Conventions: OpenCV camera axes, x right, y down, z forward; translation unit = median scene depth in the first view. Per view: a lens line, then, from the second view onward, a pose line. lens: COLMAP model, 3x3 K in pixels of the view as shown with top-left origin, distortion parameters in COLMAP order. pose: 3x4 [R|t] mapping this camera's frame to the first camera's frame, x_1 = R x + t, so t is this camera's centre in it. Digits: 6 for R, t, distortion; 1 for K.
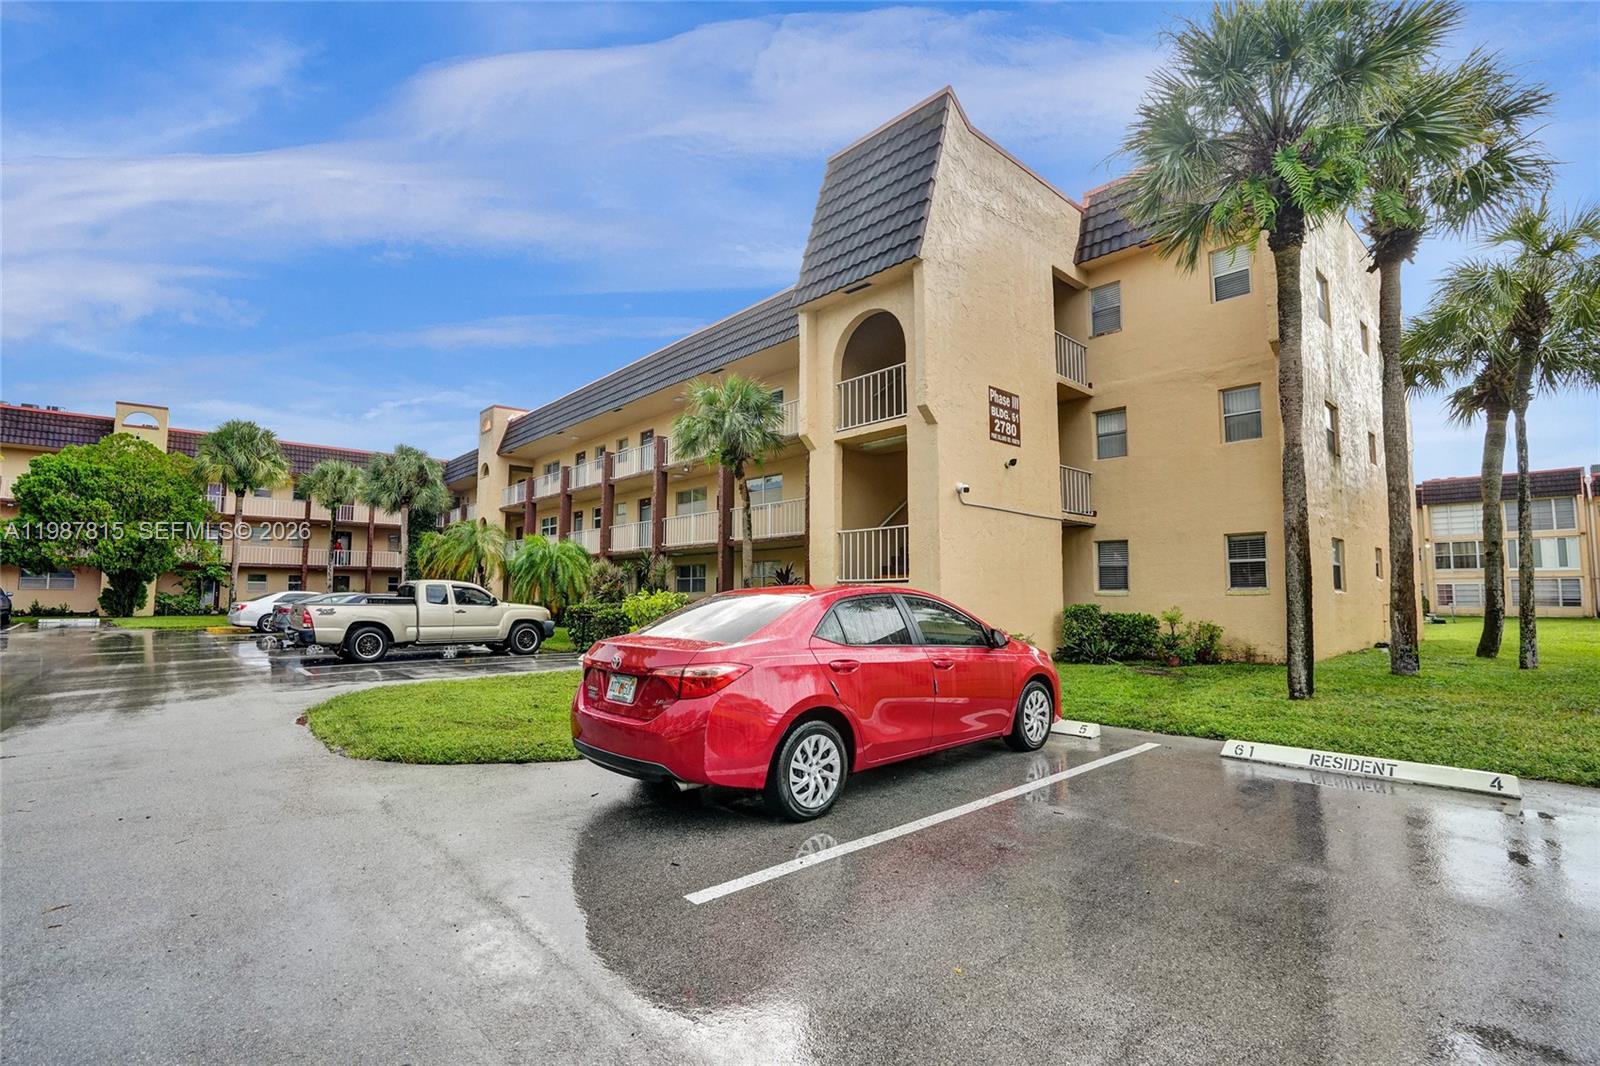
lens RADIAL K [[730.8, 0, 879.2], [0, 730.8, 536.5], [0, 0, 1]] dist [-0.037466, 0.000201]
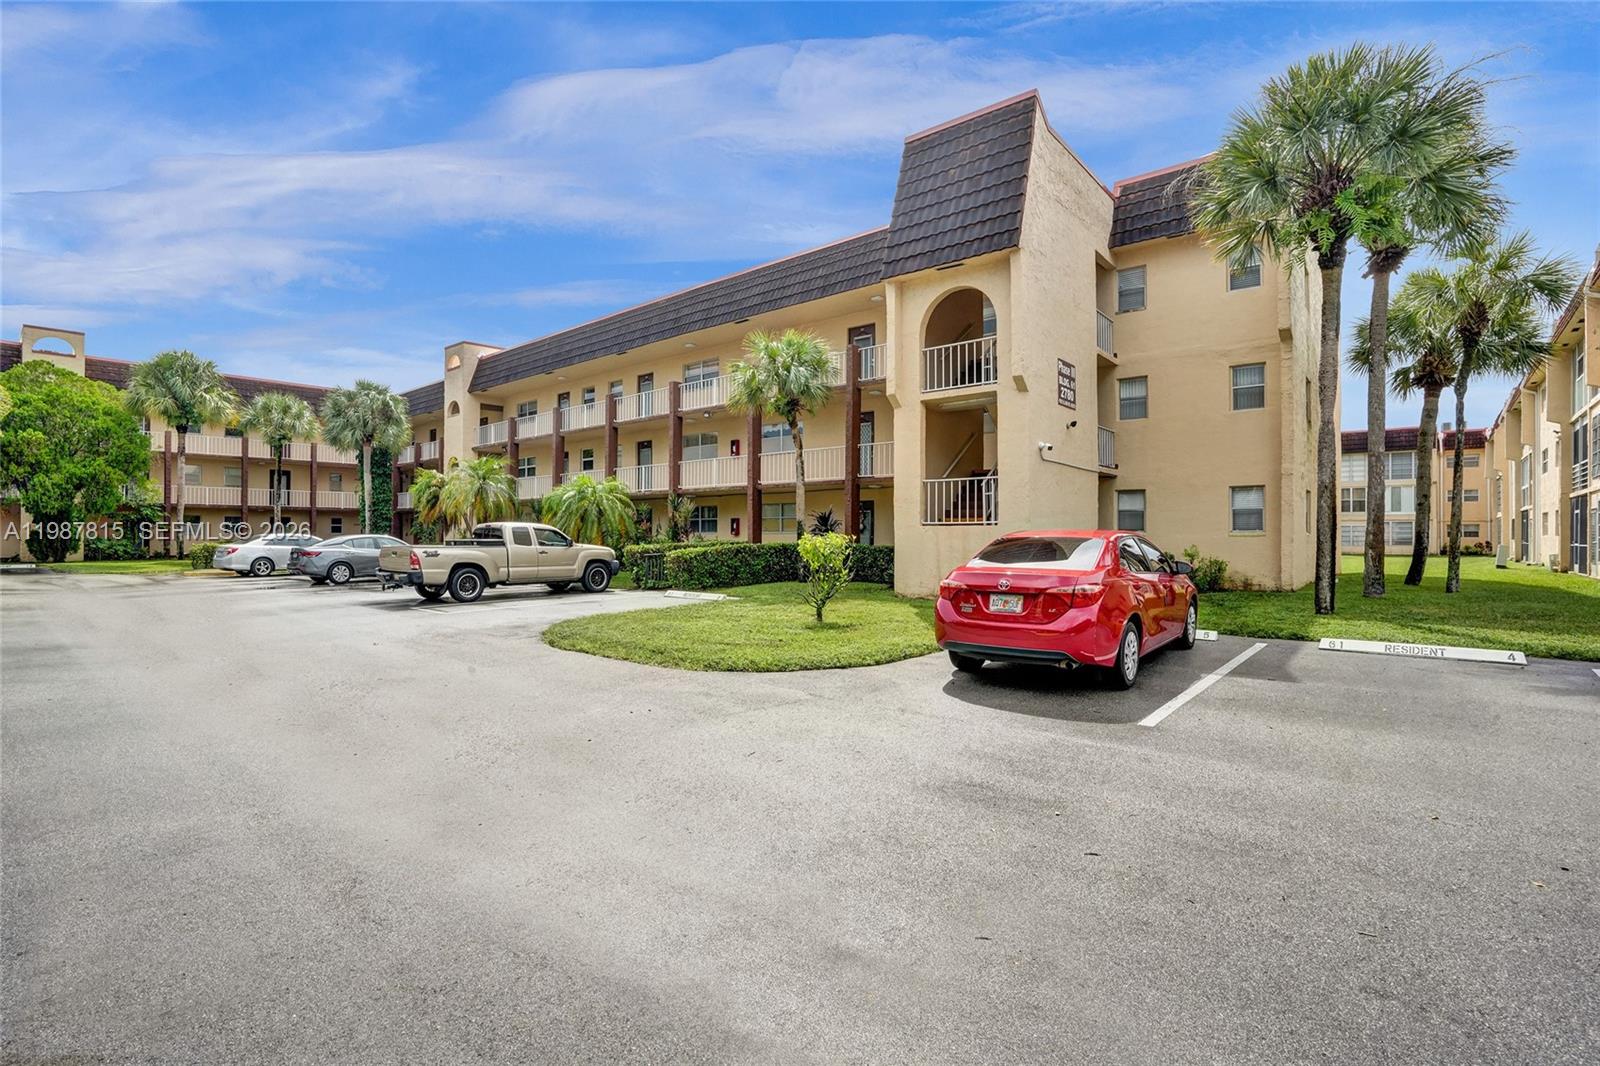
lens RADIAL K [[730.8, 0, 879.2], [0, 730.8, 536.5], [0, 0, 1]] dist [-0.037466, 0.000201]
pose [[0.989966, -0.000826, 0.141301, -0.254552], [-0.010841, 0.996591, 0.081783, -0.011316], [-0.140887, -0.082494, 0.986583, -0.115834]]
